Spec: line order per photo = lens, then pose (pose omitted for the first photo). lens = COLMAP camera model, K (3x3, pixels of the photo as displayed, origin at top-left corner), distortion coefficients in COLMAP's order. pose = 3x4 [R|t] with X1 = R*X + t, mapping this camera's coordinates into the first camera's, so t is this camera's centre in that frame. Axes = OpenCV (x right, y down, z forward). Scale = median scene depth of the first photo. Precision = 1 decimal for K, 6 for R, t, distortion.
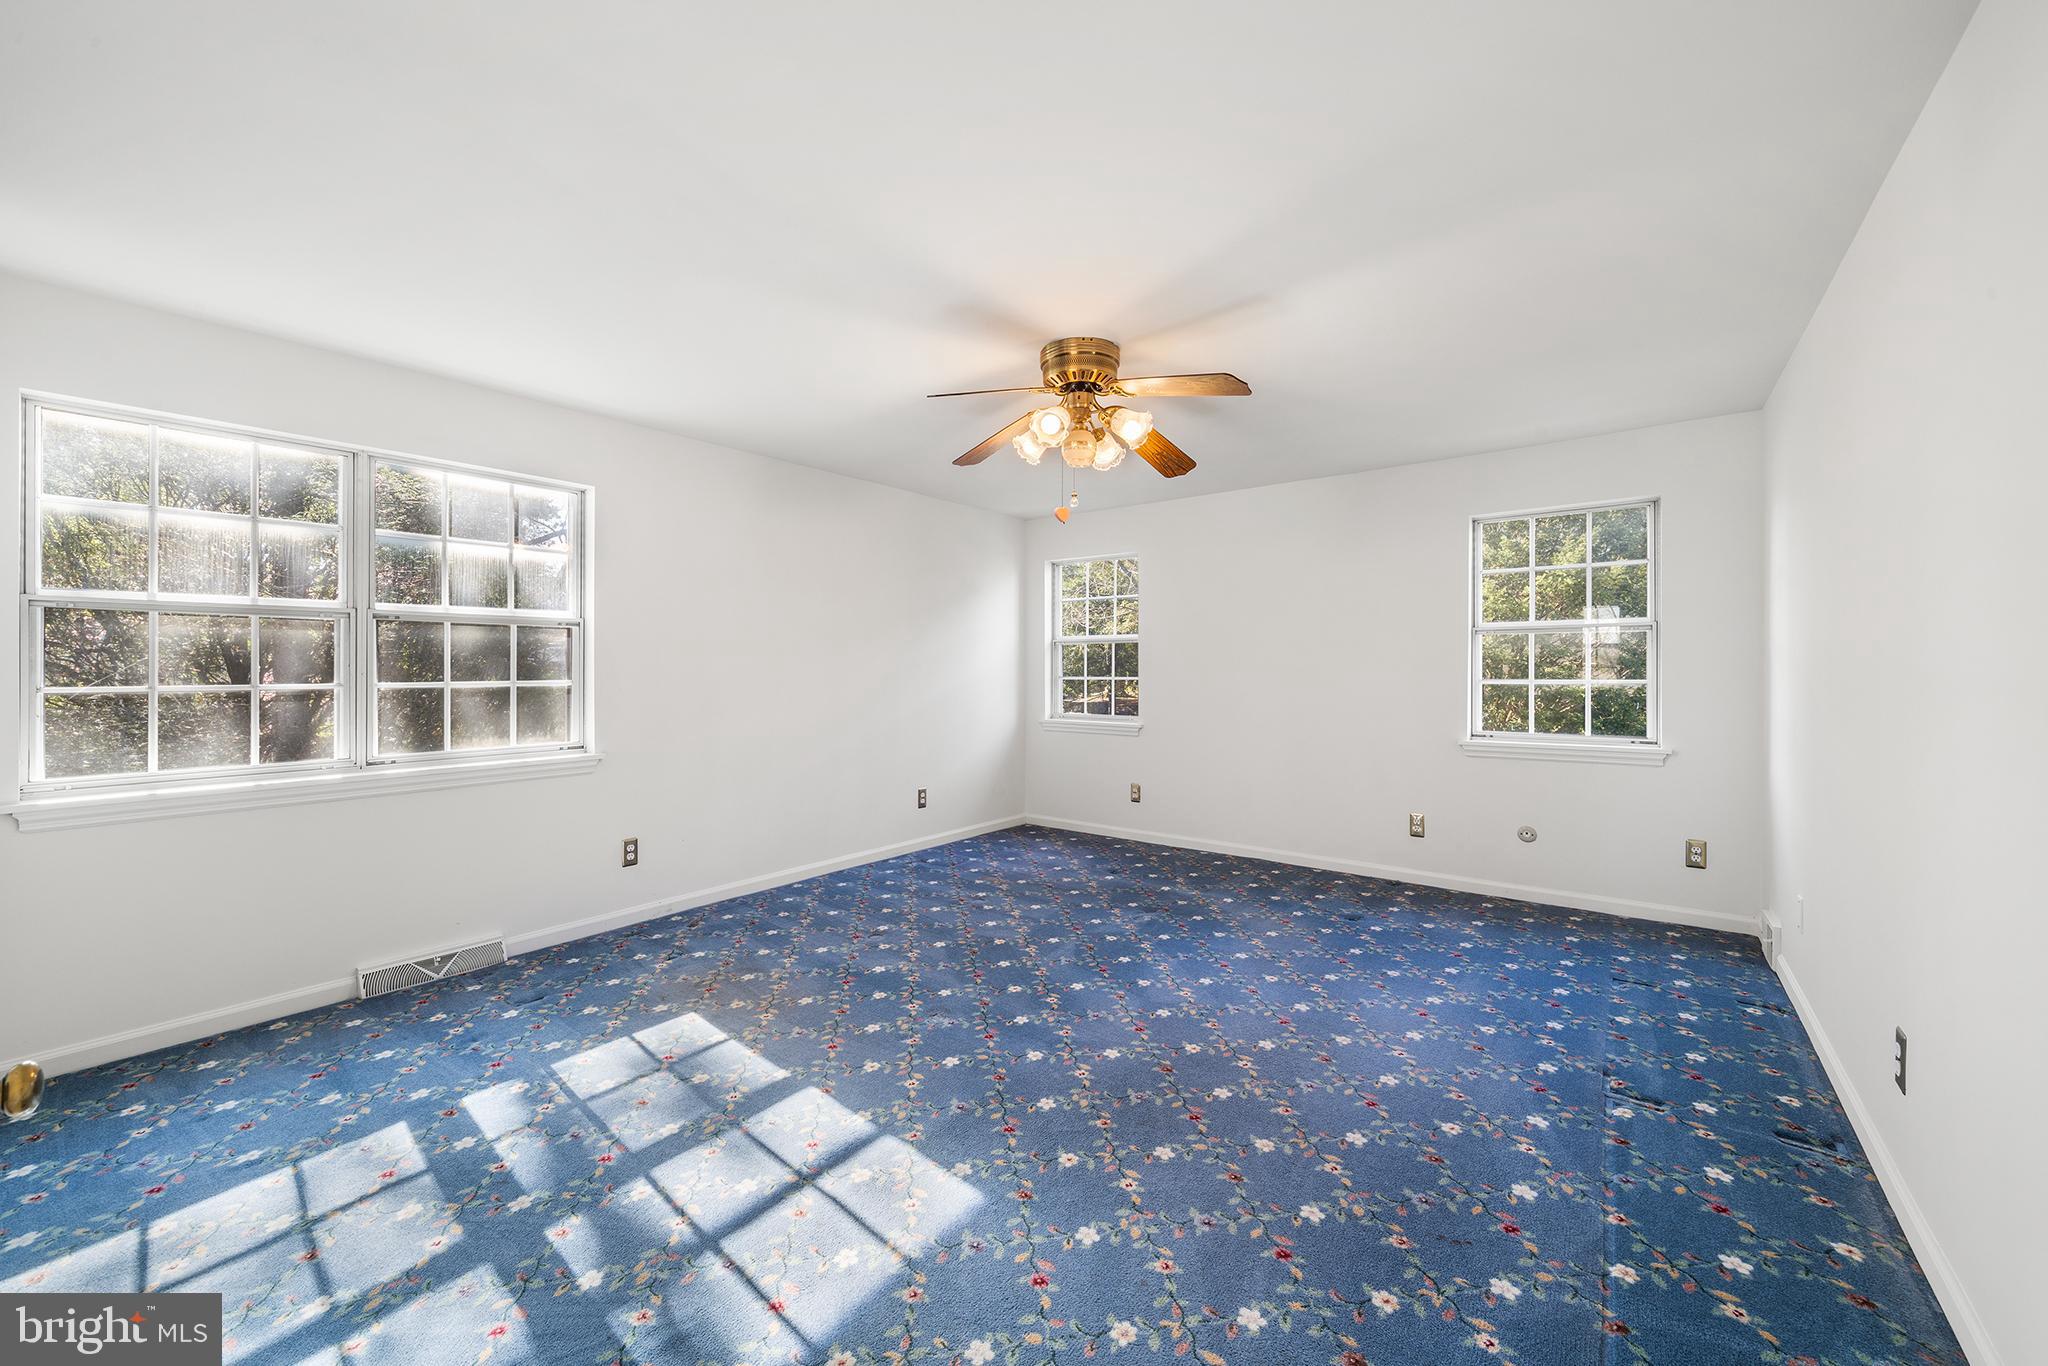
lens RADIAL K [[744.9, 0, 1017.5], [0, 744.9, 679.7], [0, 0, 1]] dist [-0.001643, -0.000107]
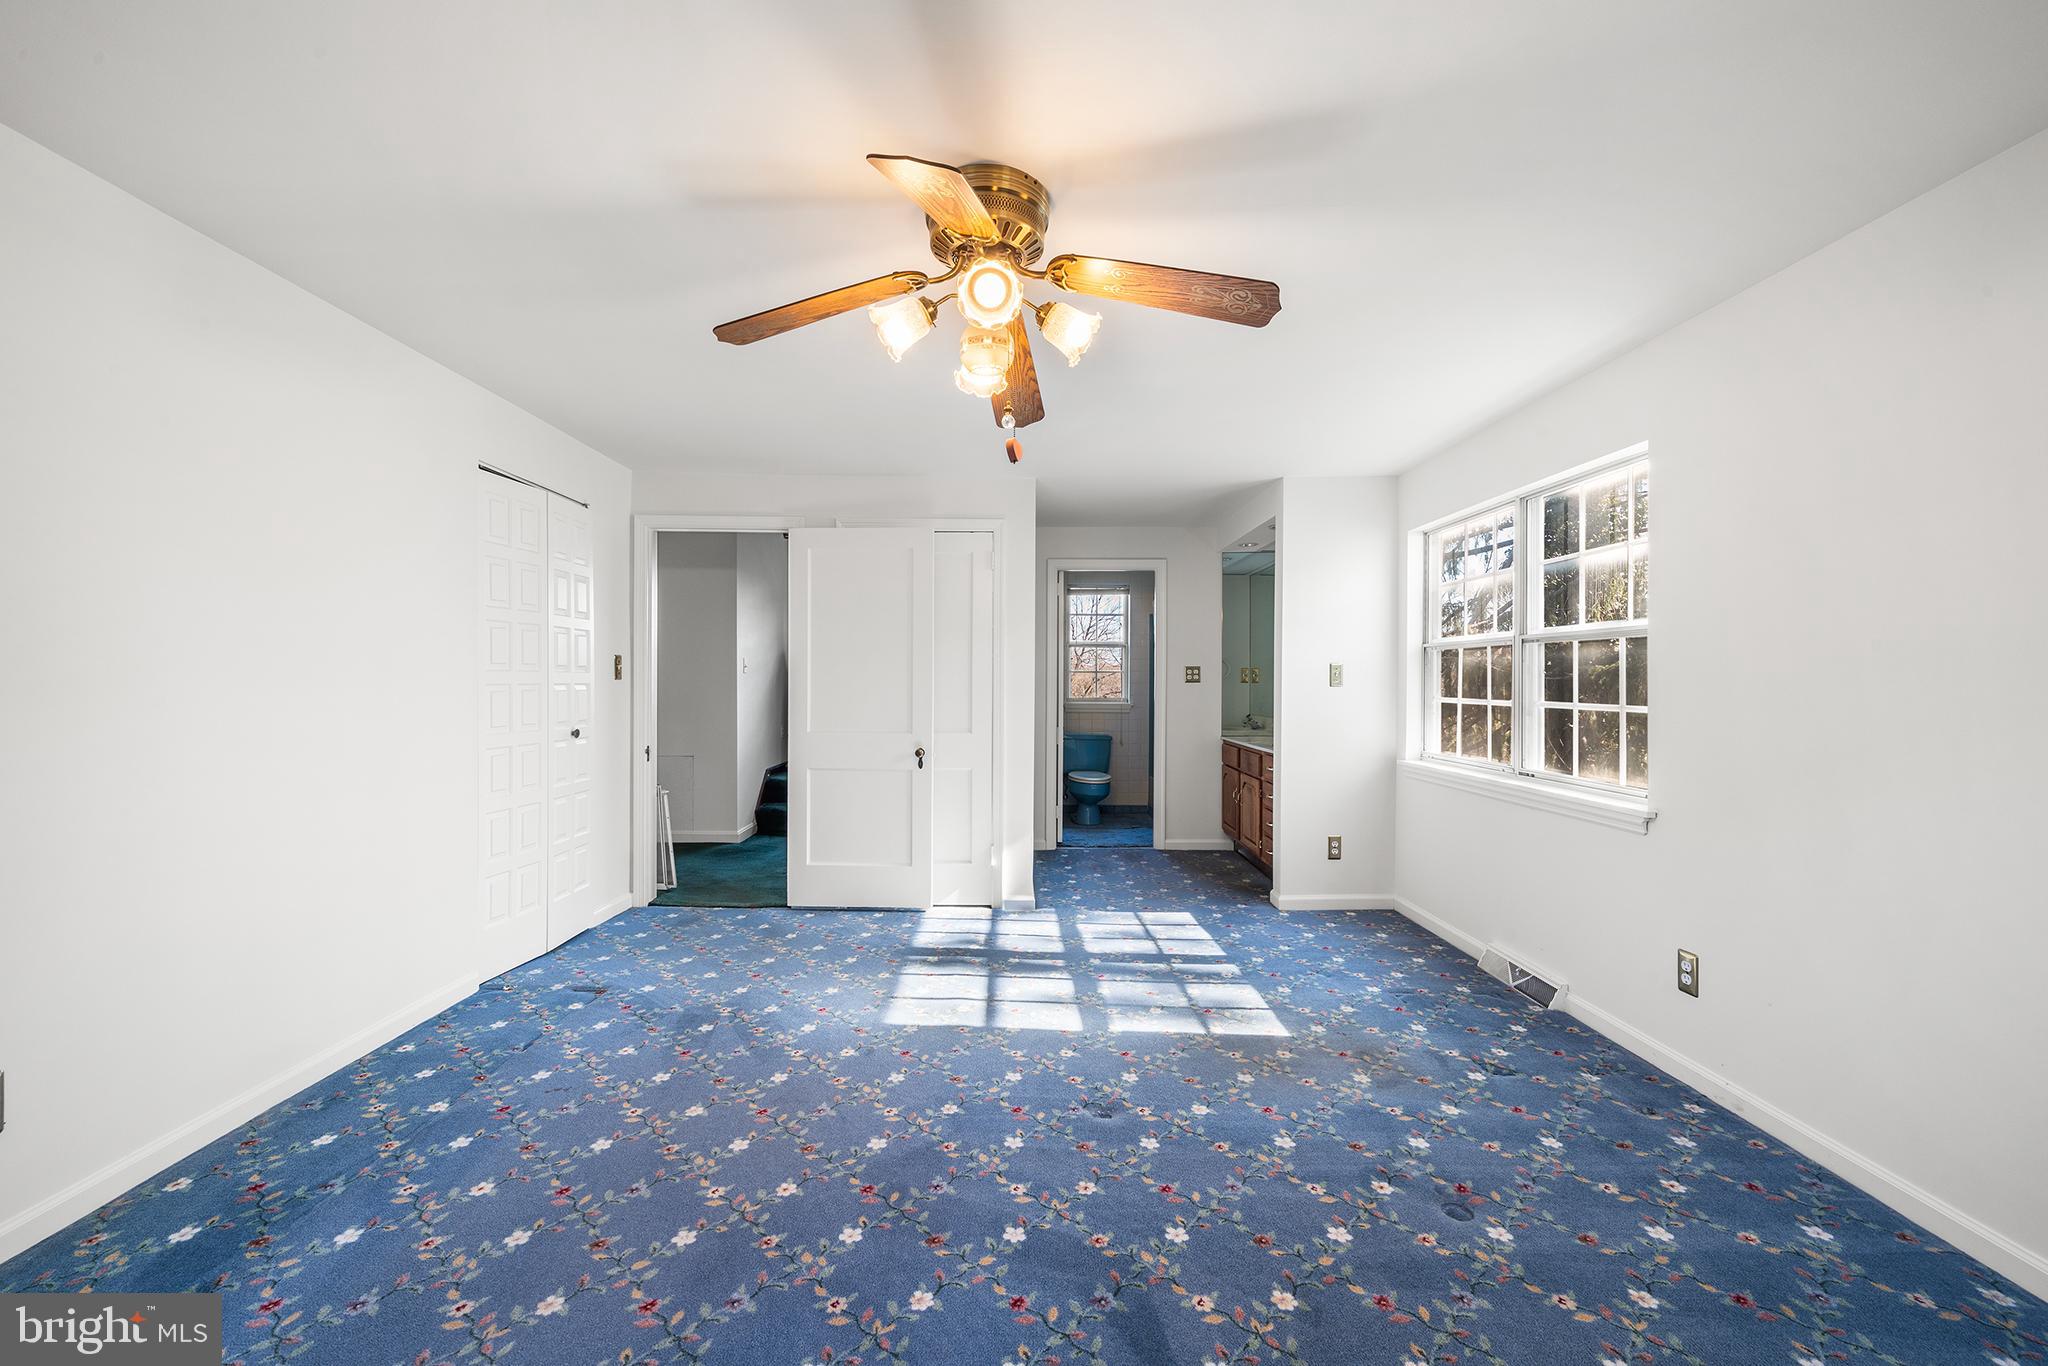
lens RADIAL K [[744.9, 0, 1017.5], [0, 744.9, 679.7], [0, 0, 1]] dist [-0.001643, -0.000107]
pose [[-0.769494, -0.005139, -0.638633, 0.496095], [-0.014713, 0.999845, 0.009683, -0.032159], [0.638484, 0.016847, -0.769451, 1.583726]]
